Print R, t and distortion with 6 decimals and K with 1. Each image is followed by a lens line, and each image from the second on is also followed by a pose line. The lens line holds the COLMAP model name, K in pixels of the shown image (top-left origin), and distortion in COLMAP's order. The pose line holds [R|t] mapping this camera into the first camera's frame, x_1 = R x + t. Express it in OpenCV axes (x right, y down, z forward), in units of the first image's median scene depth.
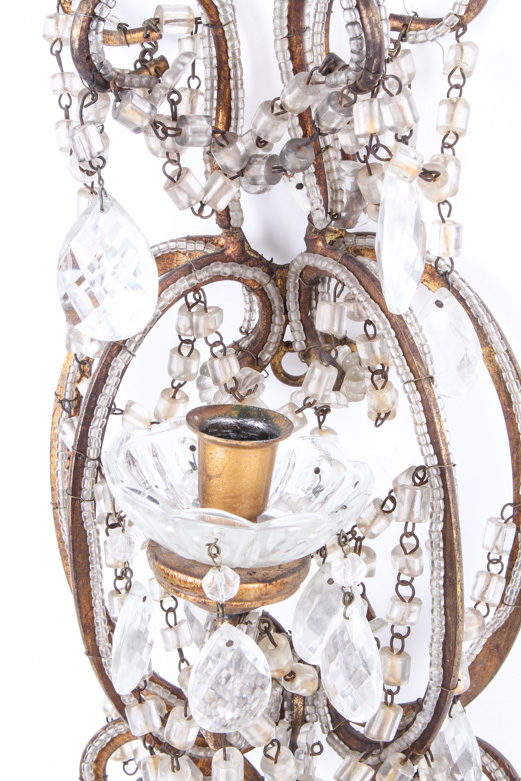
lens RADIAL K [[1837.9, 0, 258.9], [0, 1837.9, 389.0], [0, 0, 1]] dist [0.090332, 0.000000]
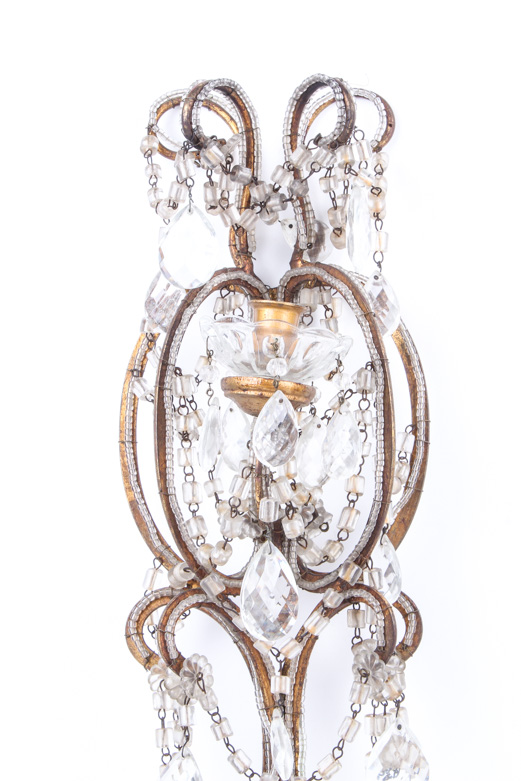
lens RADIAL K [[1837.9, 0, 261.9], [0, 1837.9, 392.6], [0, 0, 1]] dist [0.090332, 0.000000]
pose [[0.983680, 0.051867, 0.172289, -0.302390], [0.020243, 0.919568, -0.392410, 0.732082], [-0.178785, 0.389494, 0.903510, -0.520280]]
